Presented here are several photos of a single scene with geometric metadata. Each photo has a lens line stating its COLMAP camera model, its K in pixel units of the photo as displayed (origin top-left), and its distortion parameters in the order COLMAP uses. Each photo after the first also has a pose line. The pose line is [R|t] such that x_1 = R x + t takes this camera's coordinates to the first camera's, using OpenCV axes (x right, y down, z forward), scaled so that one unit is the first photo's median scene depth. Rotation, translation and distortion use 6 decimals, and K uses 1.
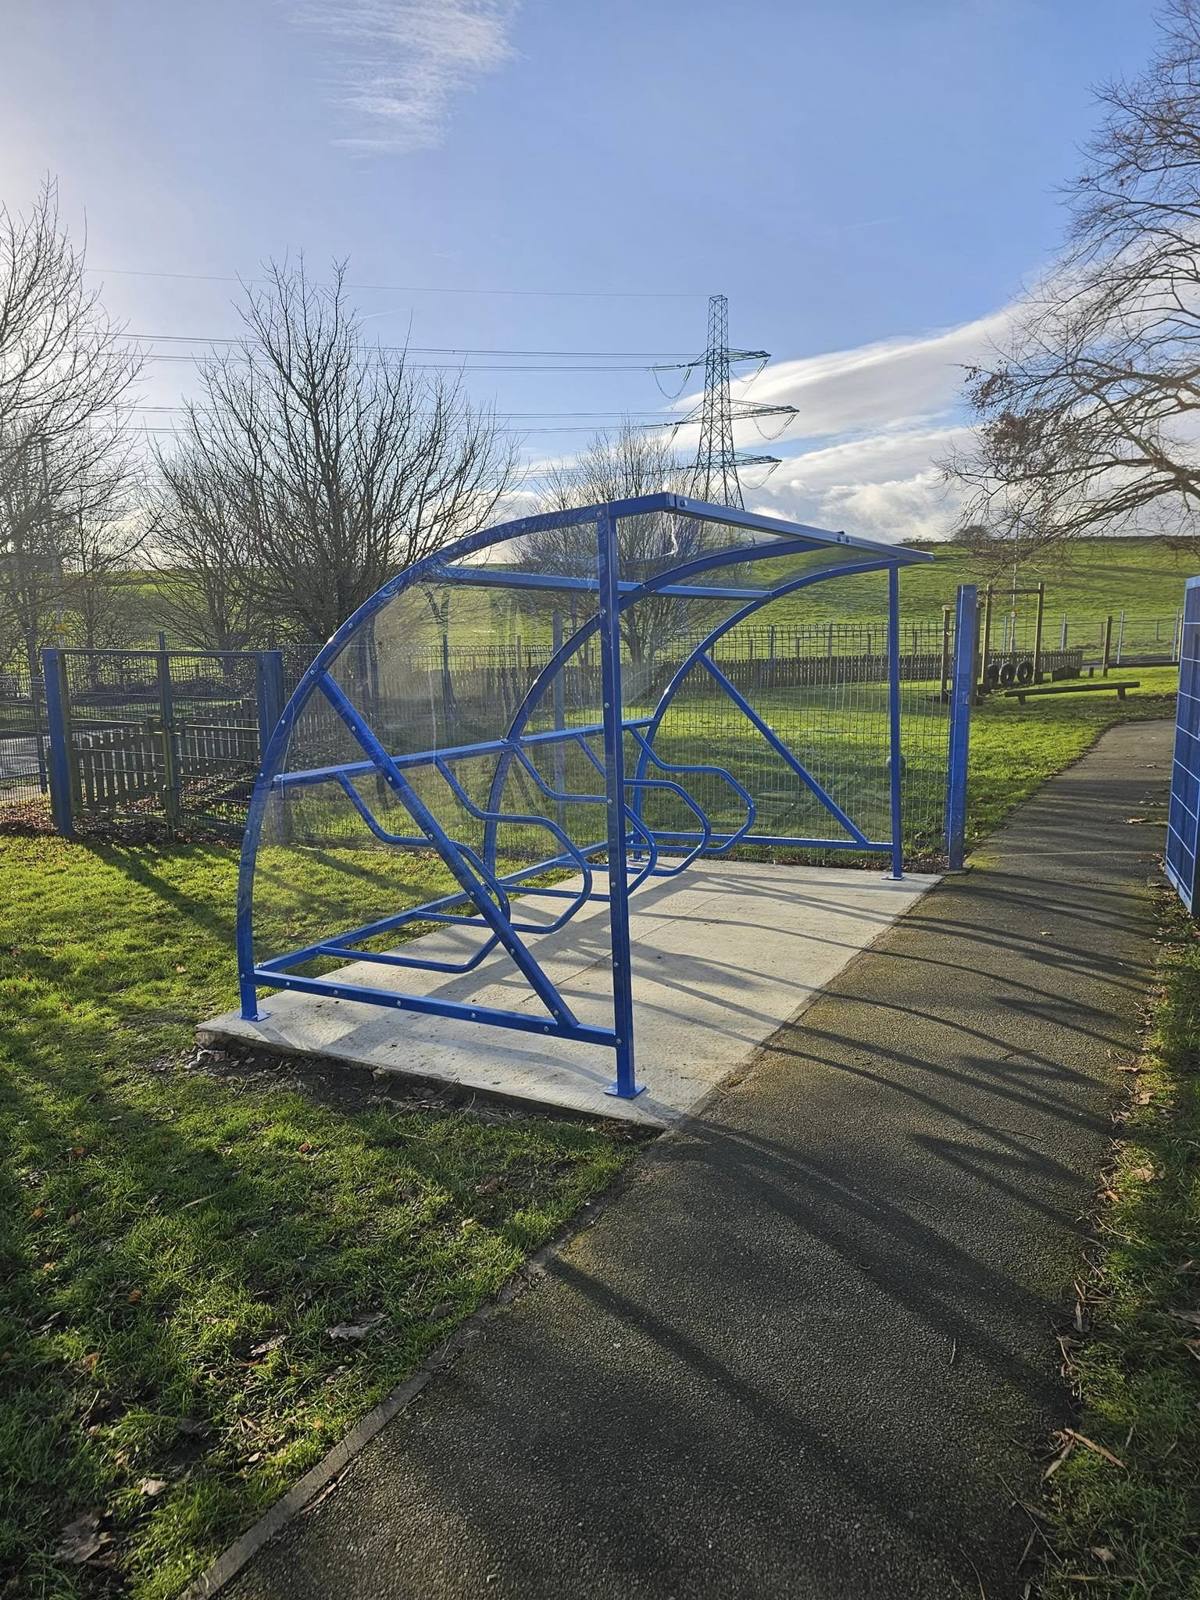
lens RADIAL K [[1064.8, 0, 576.9], [0, 1064.8, 810.4], [0, 0, 1]] dist [0.092974, -0.070080]
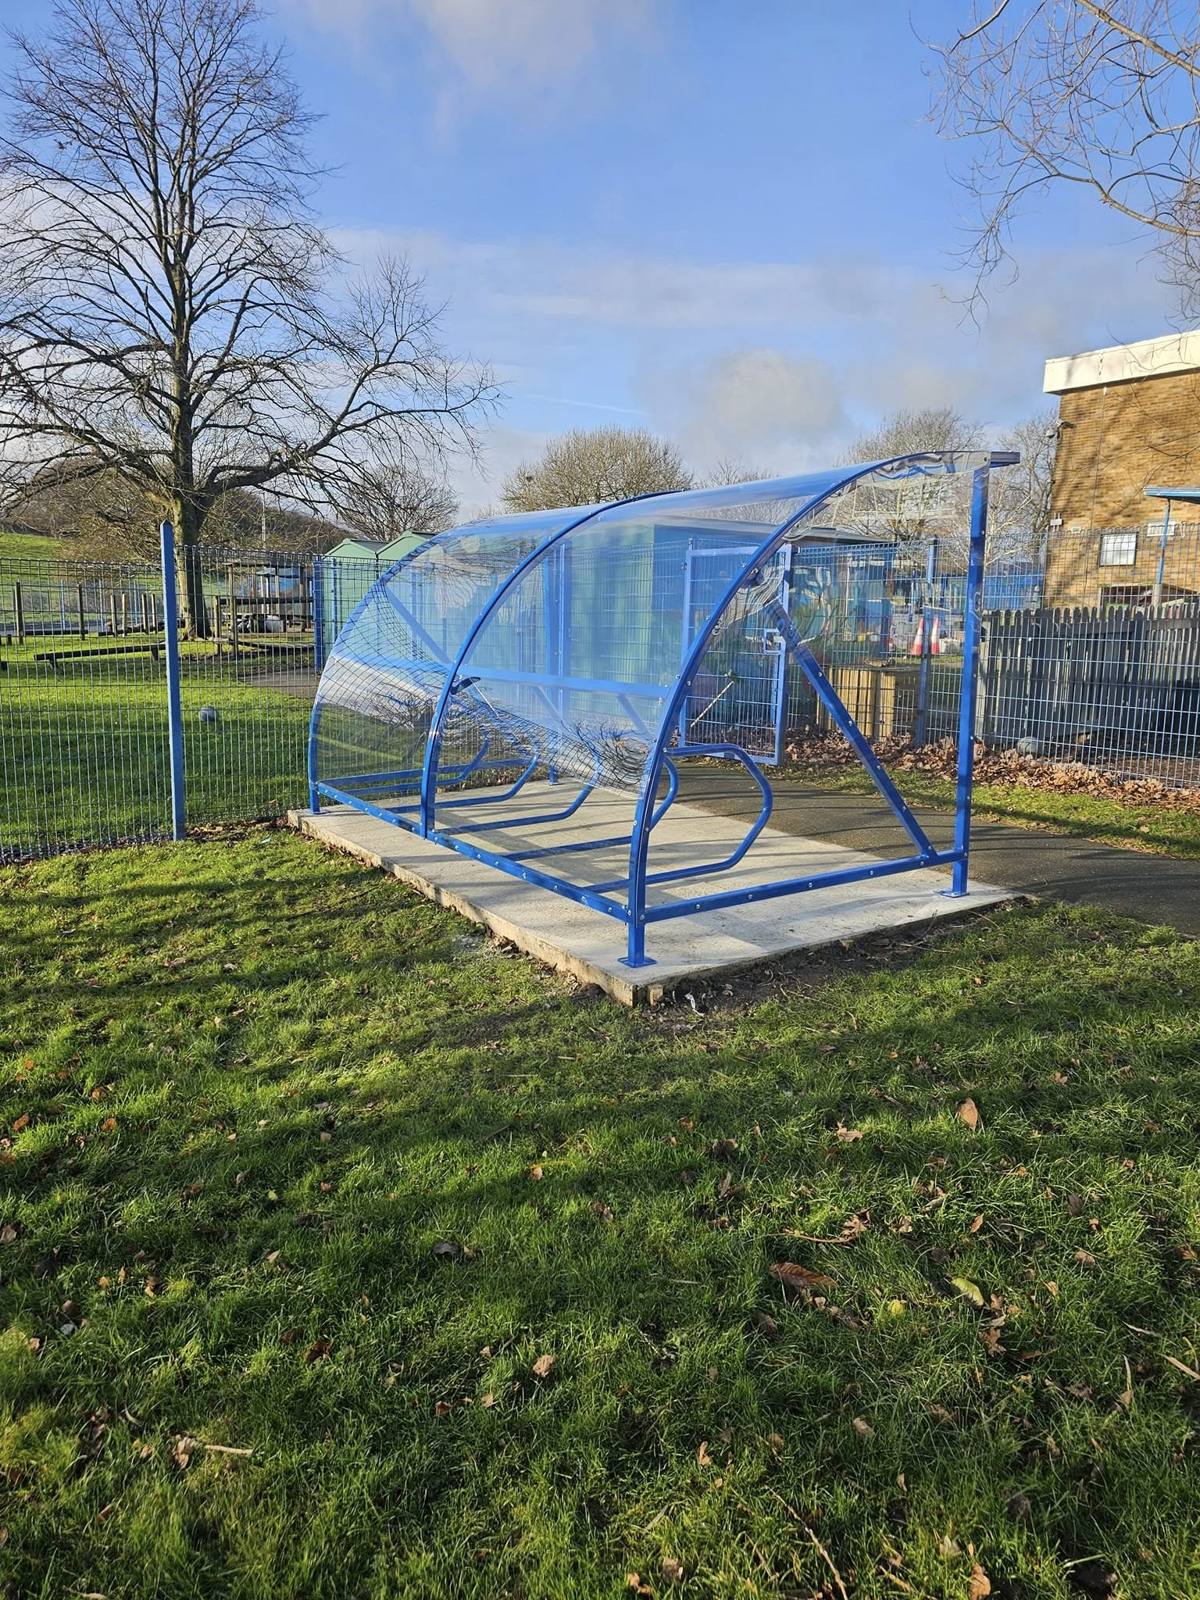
lens RADIAL K [[1067.9, 0, 556.7], [0, 1067.9, 837.9], [0, 0, 1]] dist [0.085074, -0.076893]
pose [[0.438078, -0.162076, 0.884205, -0.255179], [0.124790, 0.985053, 0.118735, -0.006290], [-0.890233, 0.058325, 0.451755, 0.152036]]
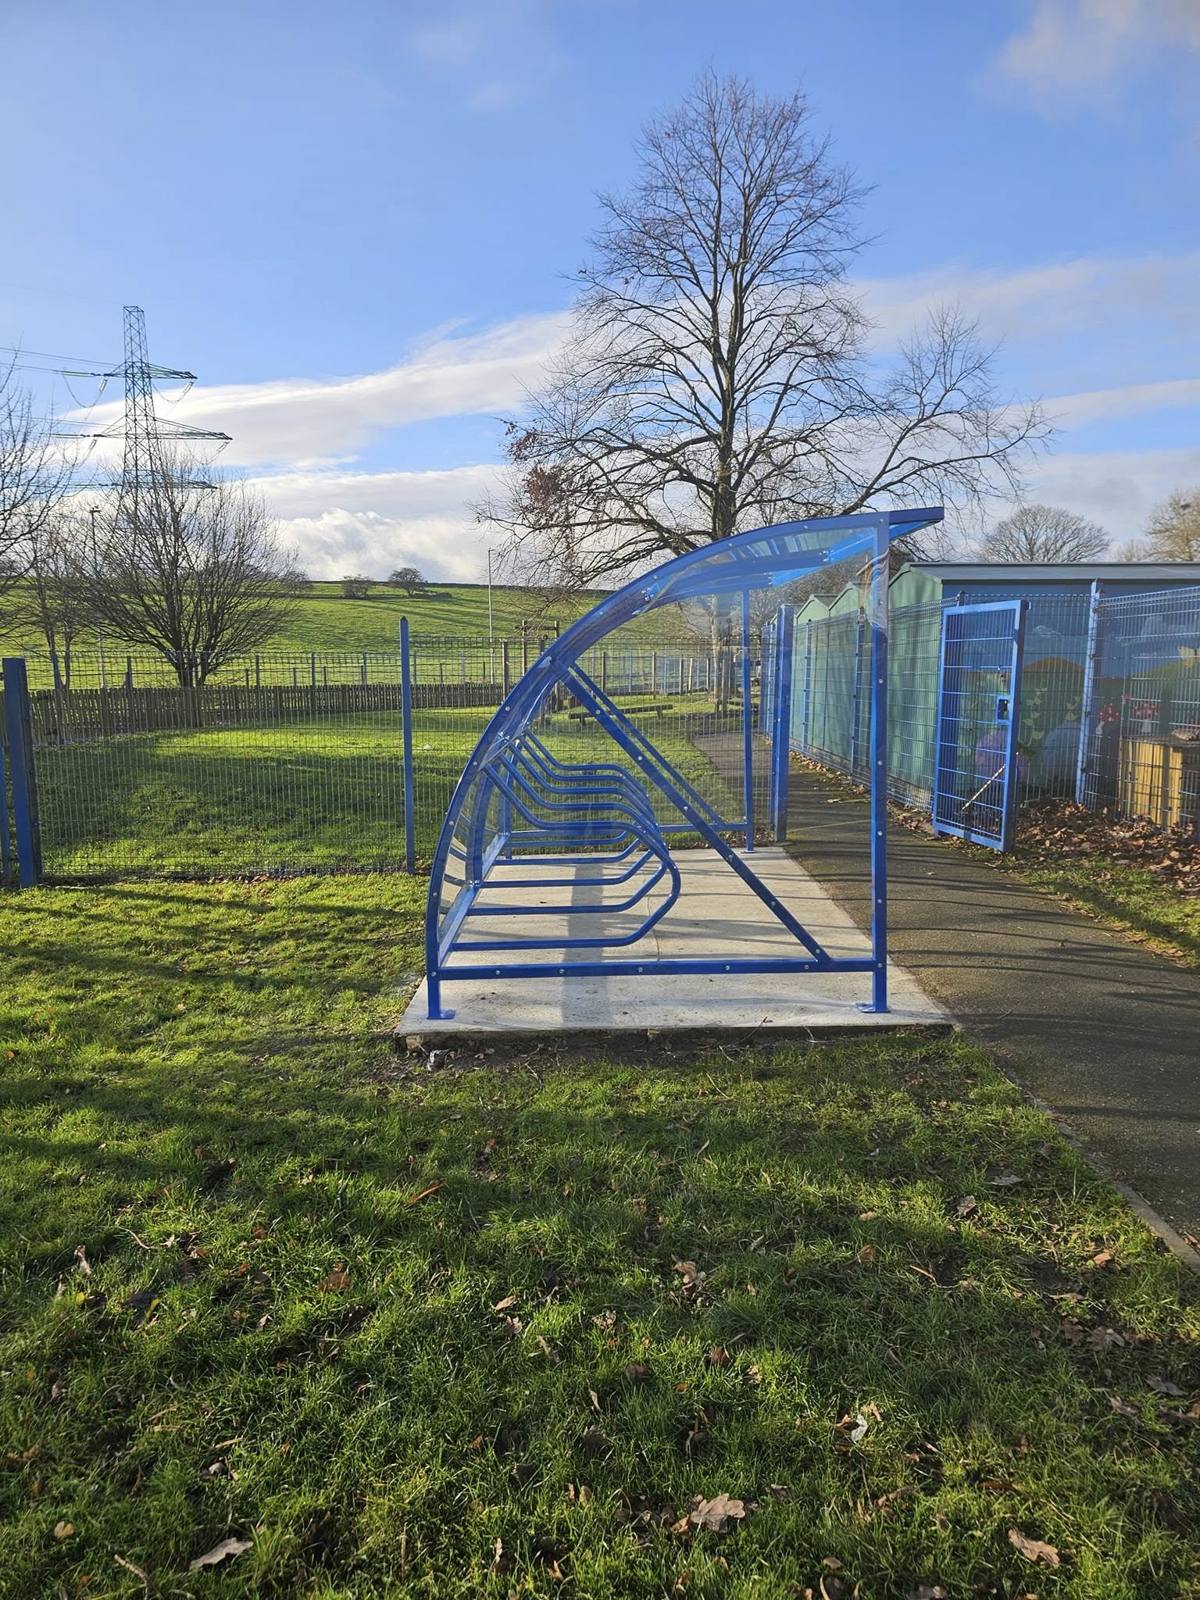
lens RADIAL K [[1067.9, 0, 556.7], [0, 1067.9, 837.9], [0, 0, 1]] dist [0.085074, -0.076893]
pose [[0.872545, -0.068111, 0.483763, -0.152991], [0.071798, 0.997359, 0.010924, 0.006437], [-0.483229, 0.025201, 0.875131, 0.021946]]
